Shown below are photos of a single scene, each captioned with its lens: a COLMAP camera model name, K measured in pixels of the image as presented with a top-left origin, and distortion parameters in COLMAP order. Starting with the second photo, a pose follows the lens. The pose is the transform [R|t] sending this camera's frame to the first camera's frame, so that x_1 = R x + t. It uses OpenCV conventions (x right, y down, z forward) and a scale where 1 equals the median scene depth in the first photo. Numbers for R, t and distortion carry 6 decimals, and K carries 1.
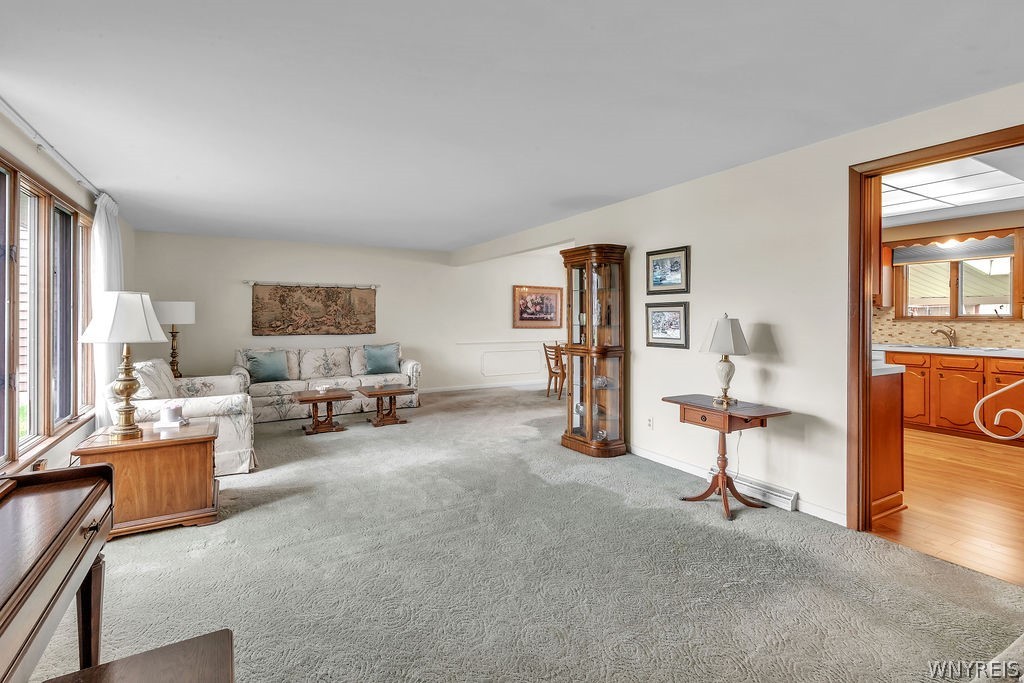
lens RADIAL K [[473.5, 0, 504.5], [0, 473.5, 316.2], [0, 0, 1]] dist [-0.000781, -0.000567]
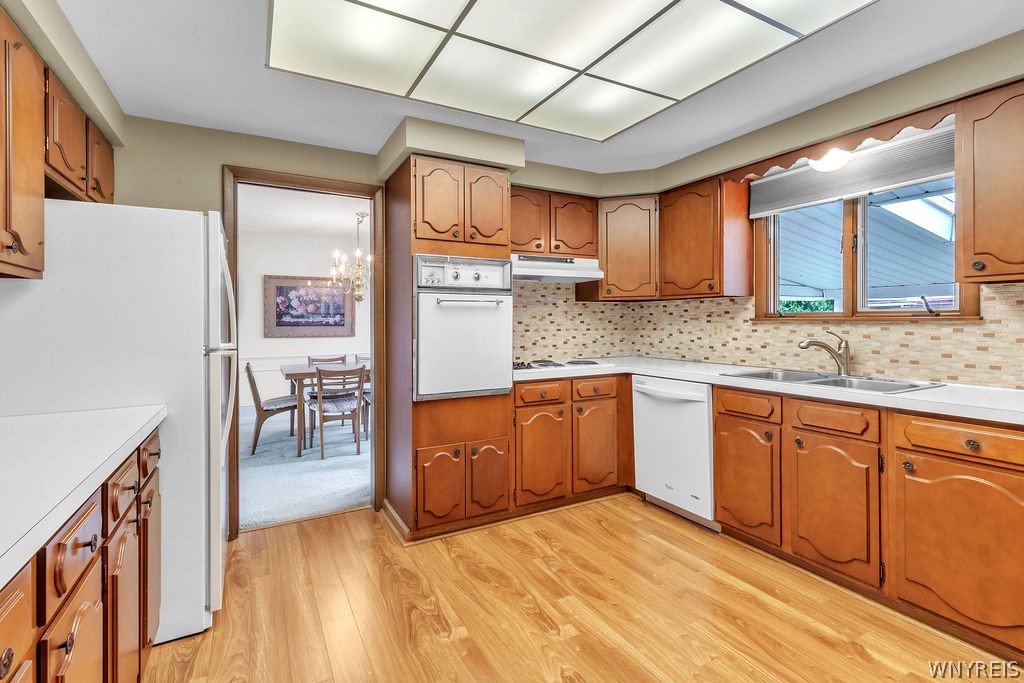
lens RADIAL K [[473.5, 0, 506.5], [0, 473.5, 324.0], [0, 0, 1]] dist [-0.000781, -0.000567]
pose [[0.999808, -0.008746, -0.017561, 0.575367], [0.008891, 0.999927, 0.008177, 0.004684], [0.017488, -0.008331, 0.999812, 0.479970]]
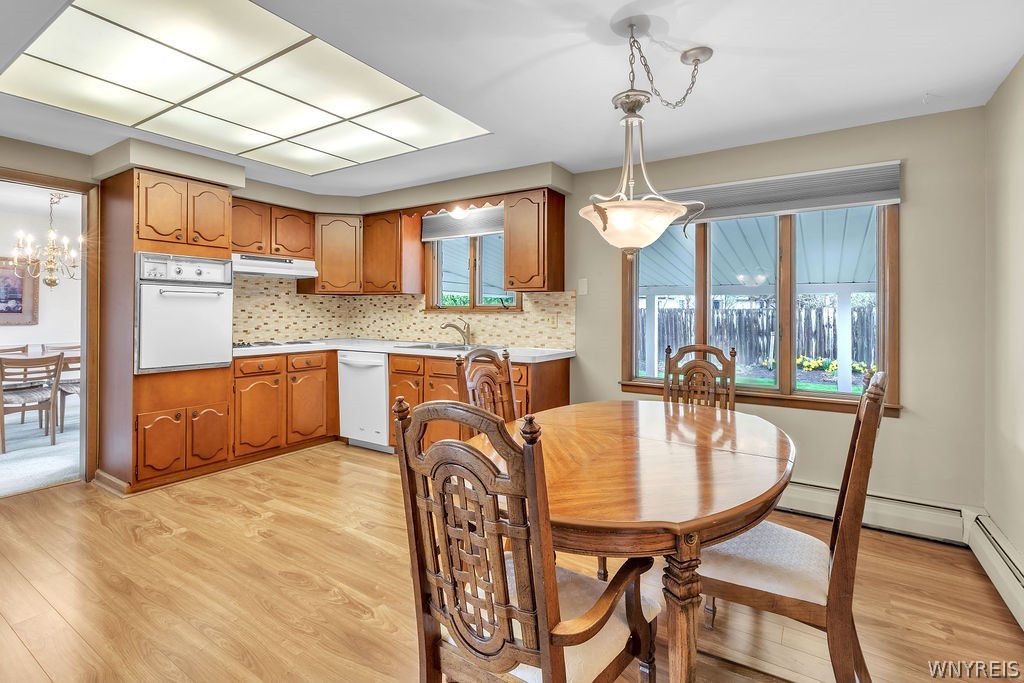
lens RADIAL K [[473.5, 0, 509.5], [0, 473.5, 314.7], [0, 0, 1]] dist [-0.000781, -0.000567]
pose [[0.881807, -0.000659, 0.471610, 0.600513], [-0.003770, 0.999957, 0.008447, 0.006790], [-0.471595, -0.009227, 0.881767, 0.255296]]
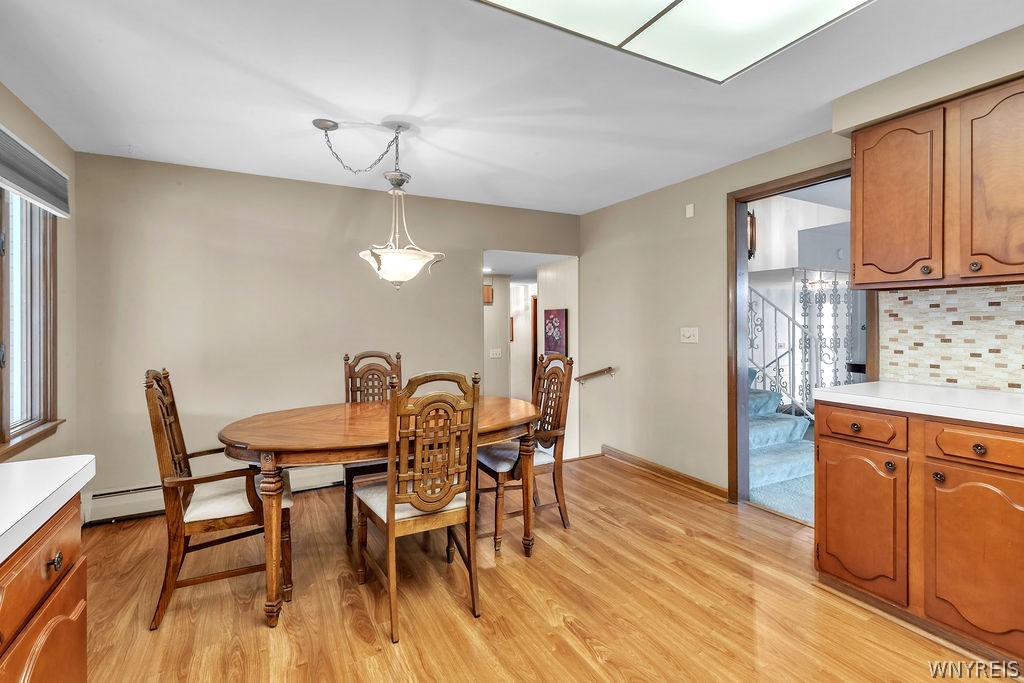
lens RADIAL K [[473.5, 0, 510.6], [0, 473.5, 326.7], [0, 0, 1]] dist [-0.000781, -0.000567]
pose [[-0.999915, 0.002032, 0.012878, 0.707588], [0.002129, 0.999969, 0.007561, 0.005457], [-0.012862, 0.007587, -0.999888, 0.941556]]
